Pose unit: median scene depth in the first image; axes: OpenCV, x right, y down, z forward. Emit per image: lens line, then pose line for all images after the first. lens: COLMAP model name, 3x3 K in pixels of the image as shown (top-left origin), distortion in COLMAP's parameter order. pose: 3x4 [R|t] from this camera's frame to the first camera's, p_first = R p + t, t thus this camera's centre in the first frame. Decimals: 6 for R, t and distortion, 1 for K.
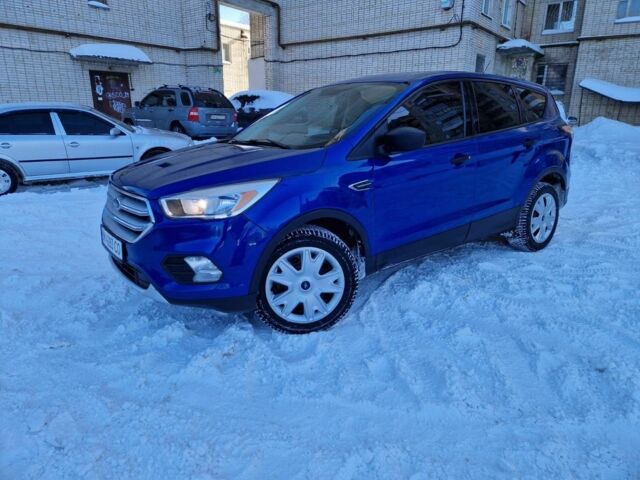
lens RADIAL K [[430.6, 0, 312.7], [0, 430.6, 241.4], [0, 0, 1]] dist [0.077608, -0.067624]
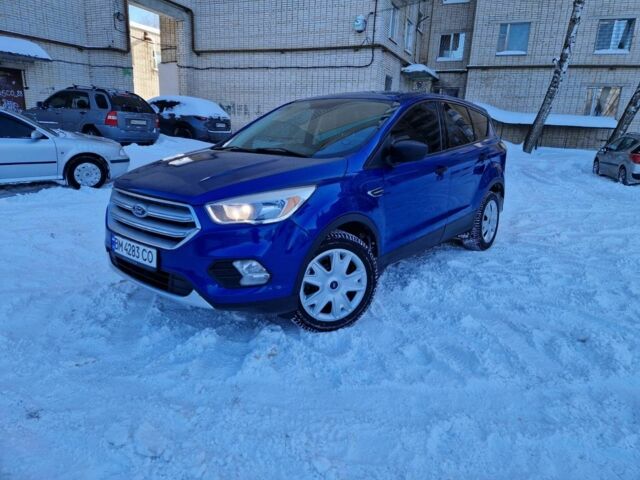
lens RADIAL K [[430.8, 0, 320.0], [0, 430.8, 240.0], [0, 0, 1]] dist [0.088795, -0.079279]
pose [[0.972355, -0.024982, 0.232167, -0.178585], [0.031056, 0.999263, -0.022544, 0.007946], [-0.231433, 0.029131, 0.972415, -0.022317]]
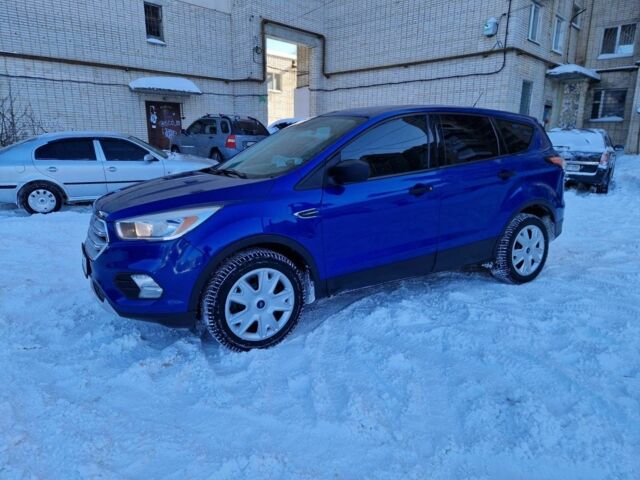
lens RADIAL K [[431.9, 0, 310.2], [0, 431.9, 246.7], [0, 0, 1]] dist [0.076257, -0.070987]
pose [[0.991420, 0.033720, -0.126287, 0.162522], [-0.039139, 0.998406, -0.040674, -0.002424], [0.124714, 0.045268, 0.991160, -0.031802]]
